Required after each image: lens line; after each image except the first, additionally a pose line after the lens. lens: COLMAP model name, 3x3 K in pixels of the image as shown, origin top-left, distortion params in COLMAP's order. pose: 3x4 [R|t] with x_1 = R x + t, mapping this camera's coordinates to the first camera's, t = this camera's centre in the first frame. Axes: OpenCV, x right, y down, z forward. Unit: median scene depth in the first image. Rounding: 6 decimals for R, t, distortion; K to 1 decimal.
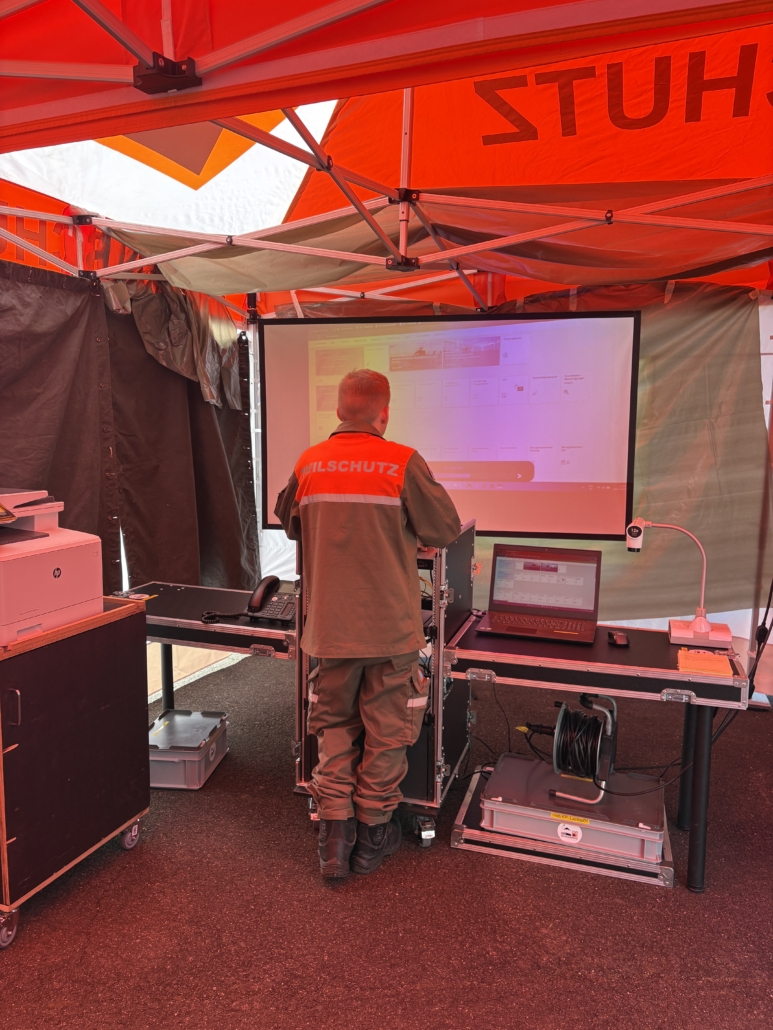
lens RADIAL K [[776.1, 0, 389.9], [0, 776.1, 508.2], [0, 0, 1]] dist [0.036668, -0.048289]
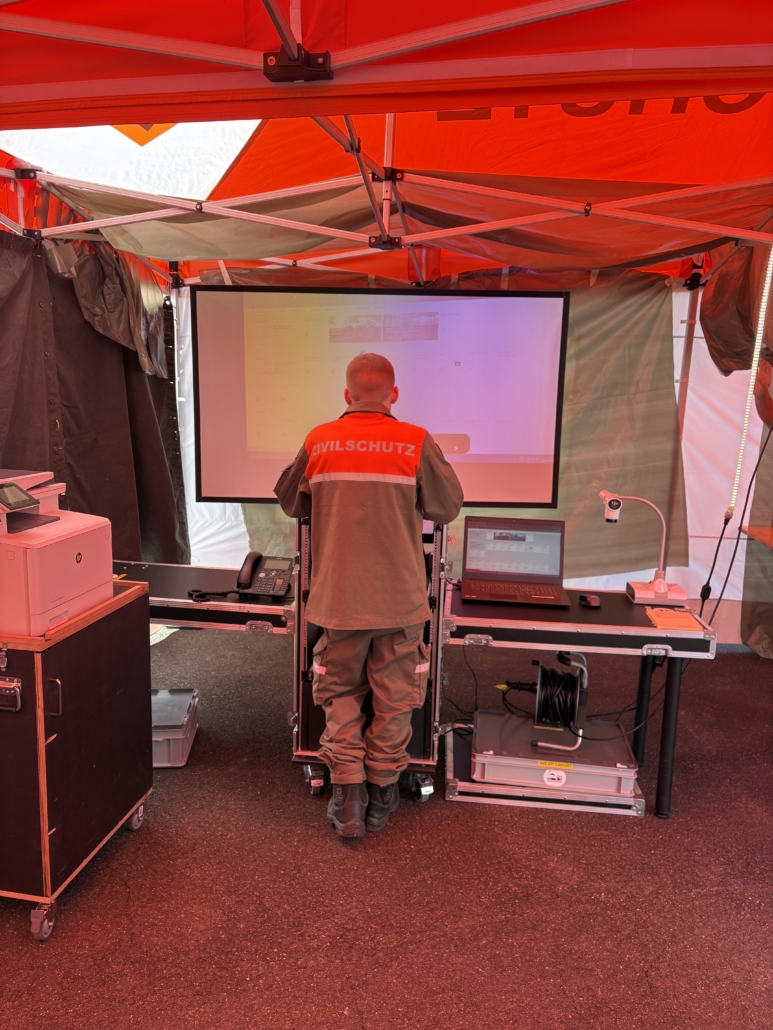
lens RADIAL K [[779.2, 0, 386.5], [0, 779.2, 515.0], [0, 0, 1]] dist [0.037012, -0.041719]
pose [[0.981049, -0.018686, 0.192857, -0.201028], [0.007675, 0.998305, 0.057683, -0.019882], [-0.193608, -0.055110, 0.979530, -0.019620]]
